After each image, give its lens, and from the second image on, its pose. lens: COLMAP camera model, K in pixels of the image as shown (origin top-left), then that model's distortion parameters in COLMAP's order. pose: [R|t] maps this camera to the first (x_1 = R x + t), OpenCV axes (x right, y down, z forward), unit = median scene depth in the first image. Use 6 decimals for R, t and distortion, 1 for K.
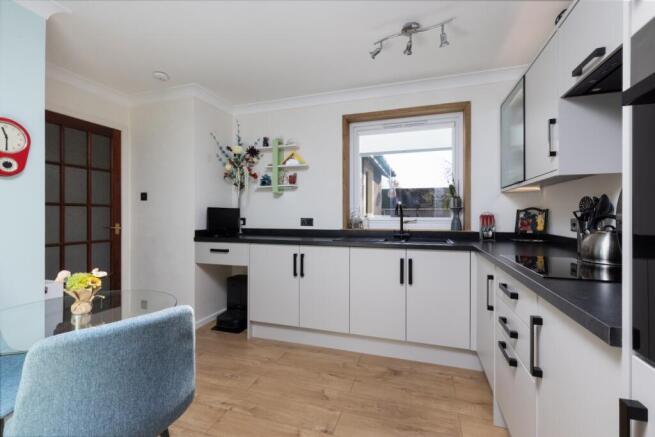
lens RADIAL K [[296.3, 0, 325.3], [0, 296.3, 217.8], [0, 0, 1]] dist [0.000589, 0.000413]
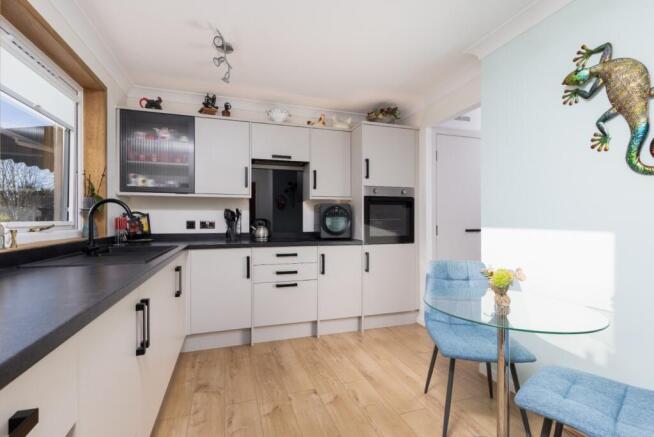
lens RADIAL K [[295.9, 0, 324.8], [0, 295.9, 217.8], [0, 0, 1]] dist [0.000589, 0.000413]
pose [[-0.596545, -0.005270, 0.802563, -0.759971], [-0.002353, 0.999986, 0.004818, -0.020503], [-0.802577, 0.000985, -0.596548, 1.269578]]
